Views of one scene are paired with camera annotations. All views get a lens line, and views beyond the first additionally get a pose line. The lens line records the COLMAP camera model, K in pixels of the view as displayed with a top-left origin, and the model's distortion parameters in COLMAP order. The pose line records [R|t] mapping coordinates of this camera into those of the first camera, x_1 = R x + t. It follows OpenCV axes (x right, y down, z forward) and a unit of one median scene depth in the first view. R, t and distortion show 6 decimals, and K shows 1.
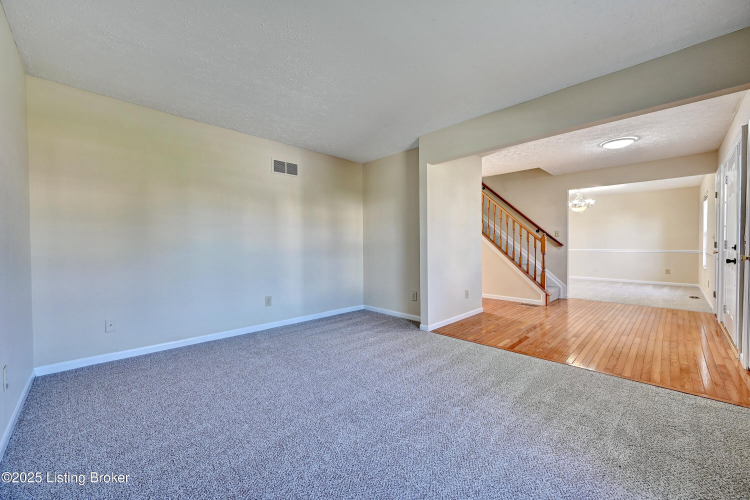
lens RADIAL K [[292.4, 0, 376.2], [0, 292.4, 248.5], [0, 0, 1]] dist [0.001255, -0.000393]
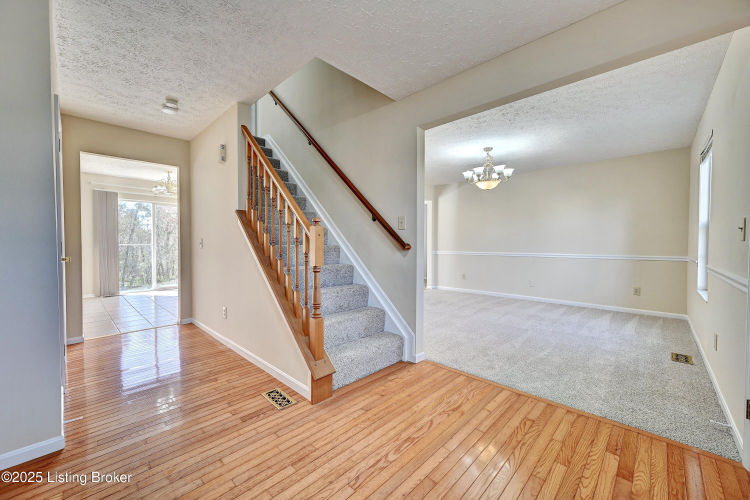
lens RADIAL K [[292.4, 0, 376.5], [0, 292.4, 249.5], [0, 0, 1]] dist [0.001255, -0.000393]
pose [[0.999552, 0.007069, 0.029074, 0.529710], [-0.007243, 0.999956, 0.005900, -0.009449], [-0.029031, -0.006108, 0.999560, 0.496095]]
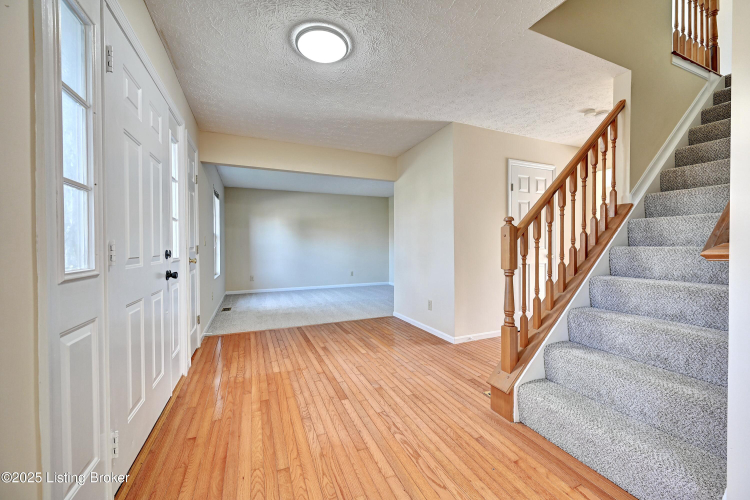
lens RADIAL K [[292.4, 0, 375.0], [0, 292.4, 250.5], [0, 0, 1]] dist [0.001255, -0.000393]
pose [[-0.366905, 0.019162, -0.930061, 0.800677], [-0.005304, 0.999728, 0.022690, -0.013850], [0.930243, 0.013258, -0.366703, 0.806520]]
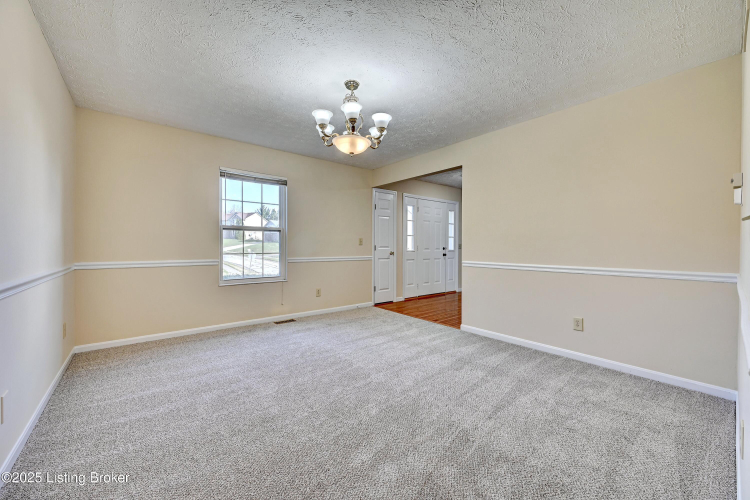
lens RADIAL K [[292.4, 0, 376.1], [0, 292.4, 244.1], [0, 0, 1]] dist [0.001255, -0.000393]
pose [[-0.995388, -0.000554, 0.095925, 0.730150], [0.000805, 0.999900, 0.014128, -0.032472], [-0.095923, 0.014140, -0.995288, 1.551382]]
